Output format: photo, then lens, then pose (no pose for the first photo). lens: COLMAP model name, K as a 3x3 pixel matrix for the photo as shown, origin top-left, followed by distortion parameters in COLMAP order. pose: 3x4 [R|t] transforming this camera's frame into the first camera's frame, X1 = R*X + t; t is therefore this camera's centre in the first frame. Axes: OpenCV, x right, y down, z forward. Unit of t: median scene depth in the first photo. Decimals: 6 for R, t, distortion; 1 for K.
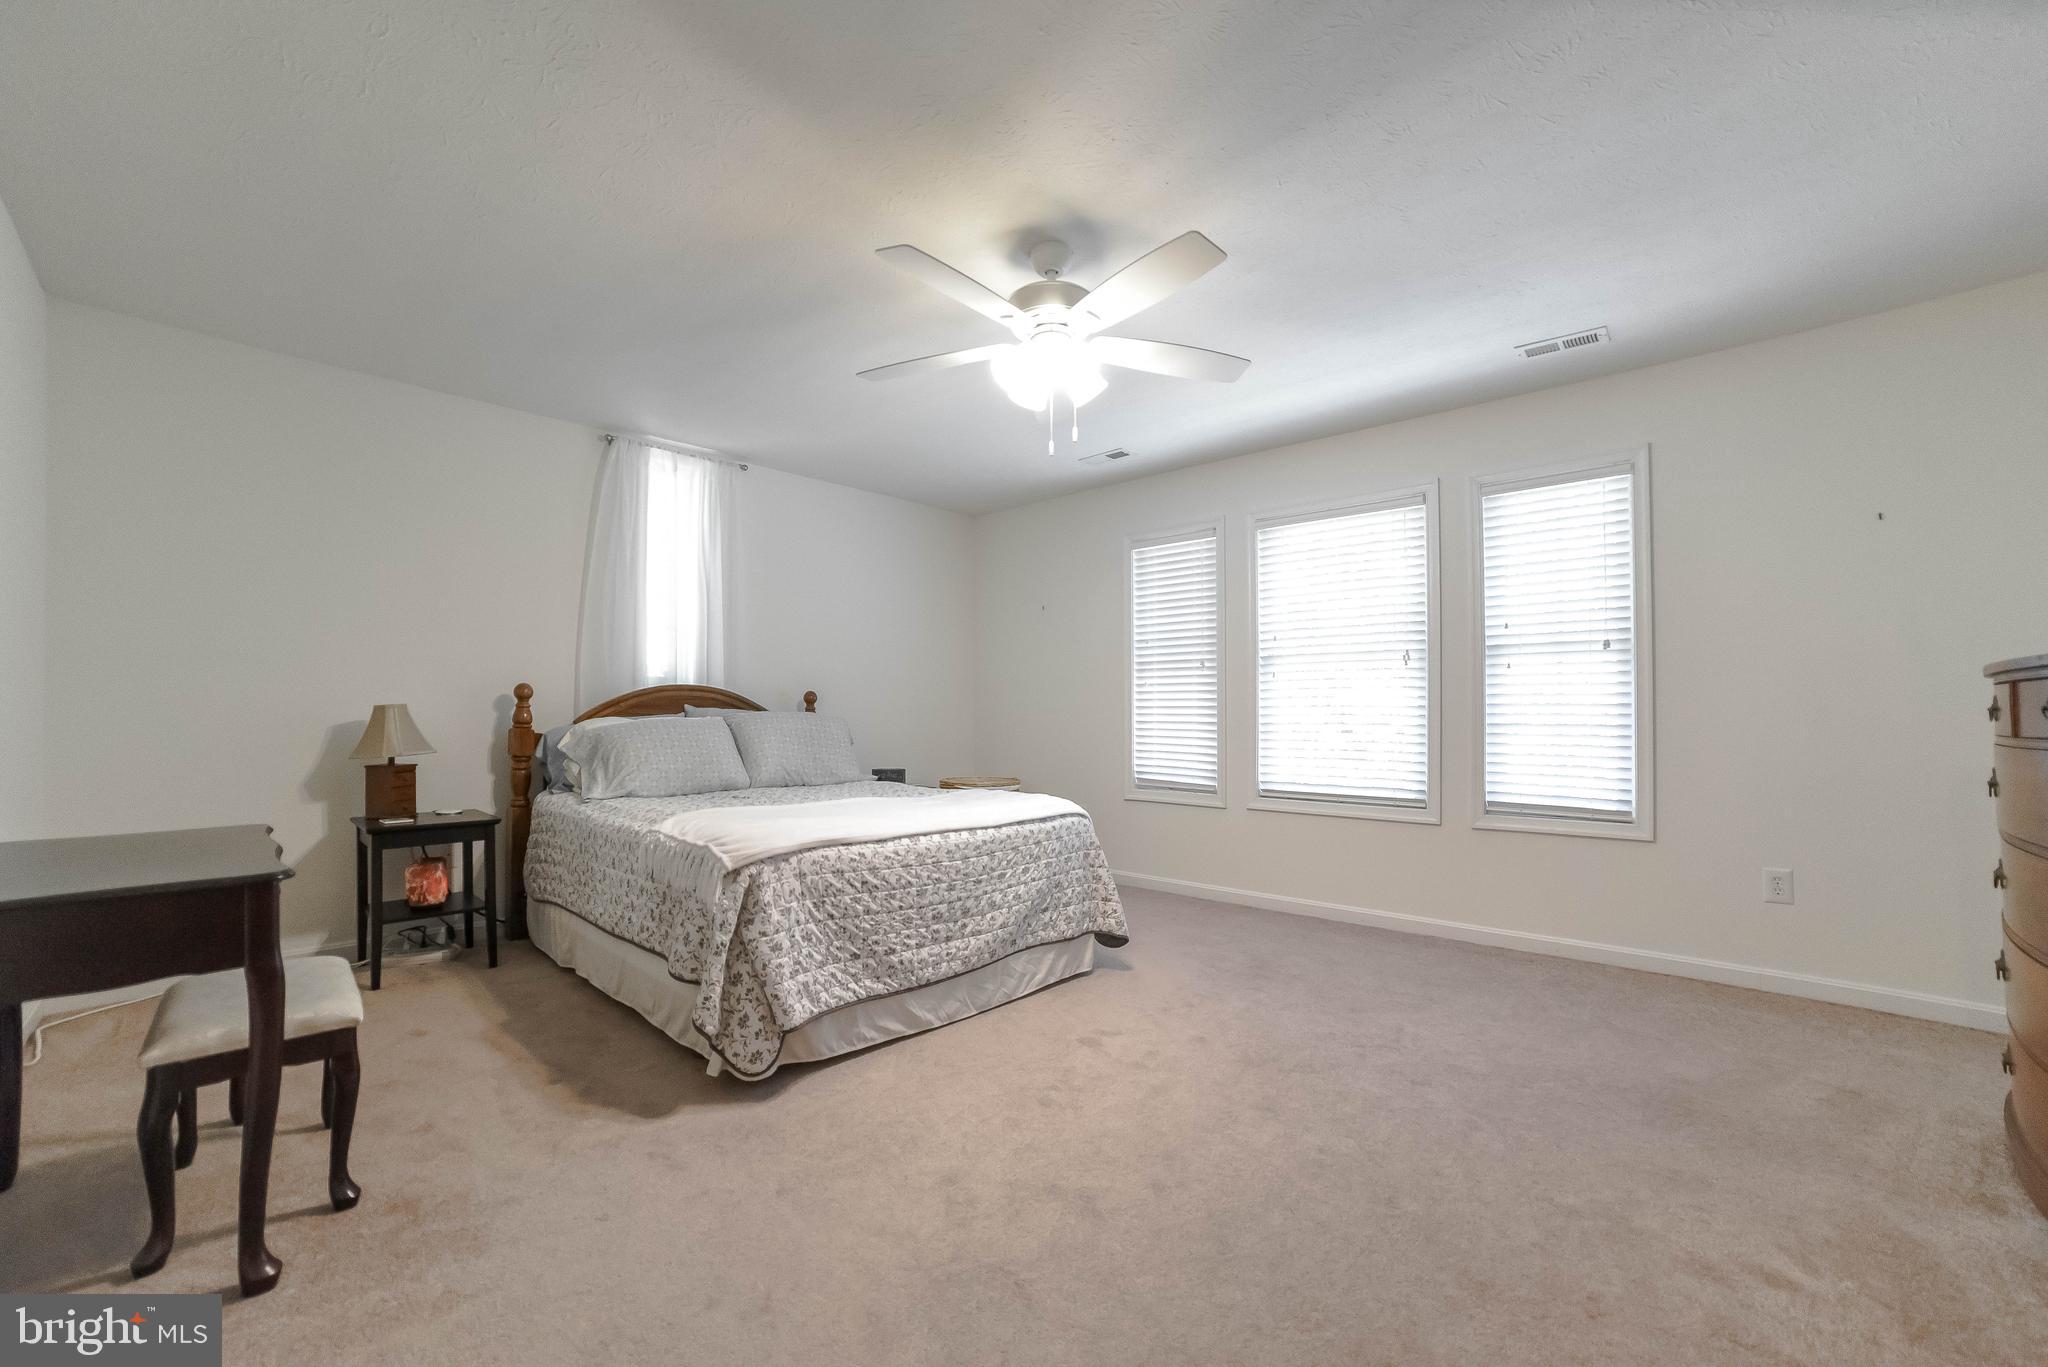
lens RADIAL K [[873.6, 0, 1024.4], [0, 873.6, 702.9], [0, 0, 1]] dist [-0.001857, 0.000237]
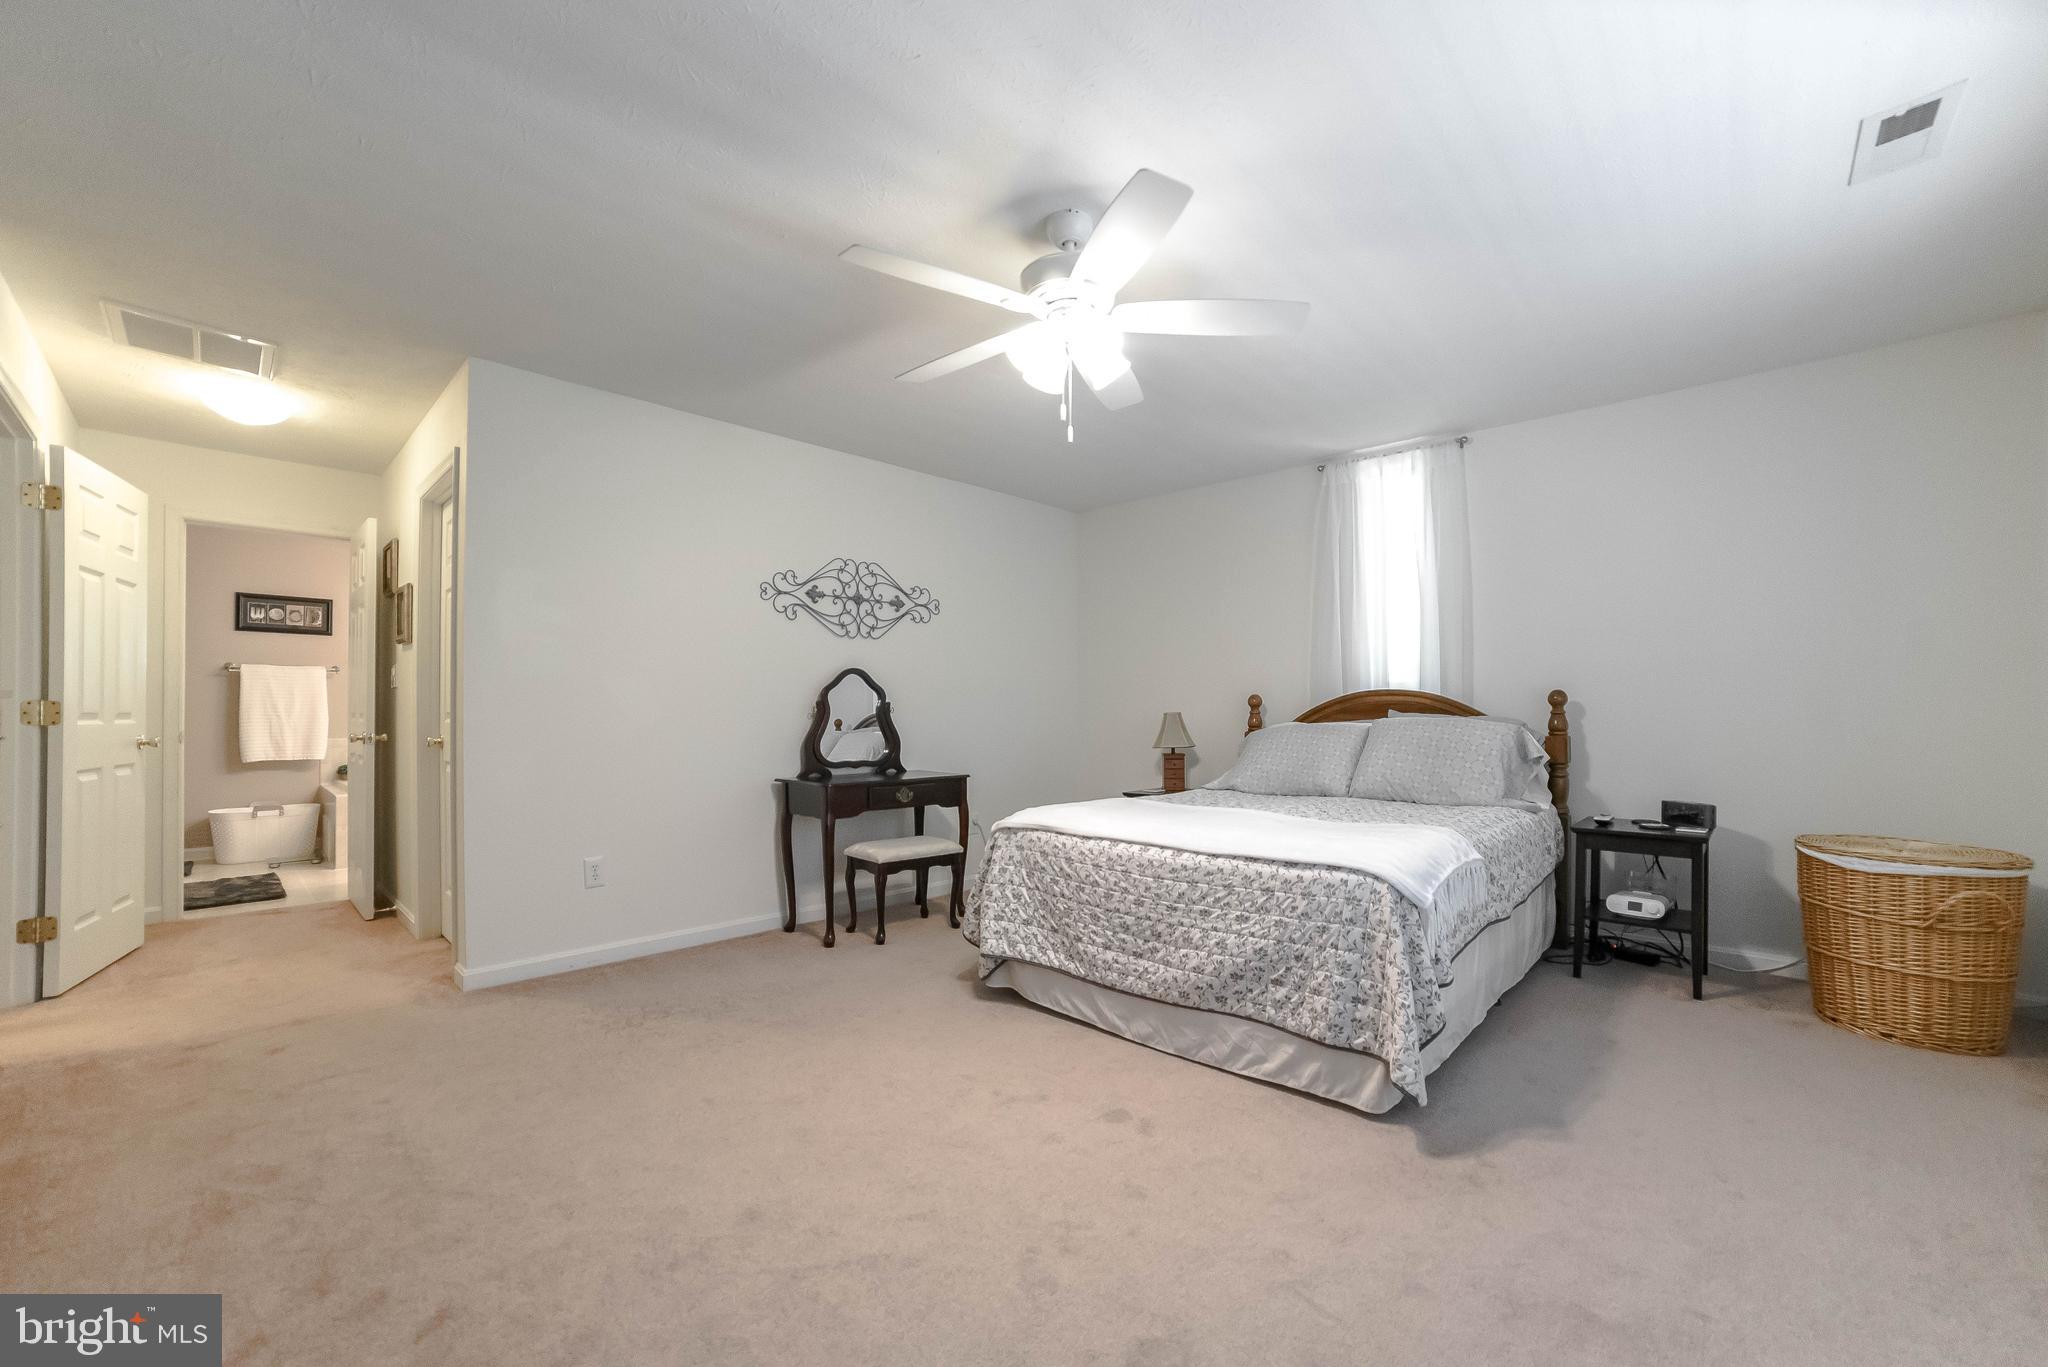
lens RADIAL K [[873.6, 0, 1024.4], [0, 873.6, 702.9], [0, 0, 1]] dist [-0.001857, 0.000237]
pose [[-0.033010, -0.014072, -0.999356, 0.875262], [0.013899, 0.999798, -0.014537, 0.003712], [0.999358, -0.014370, -0.032808, 0.898432]]
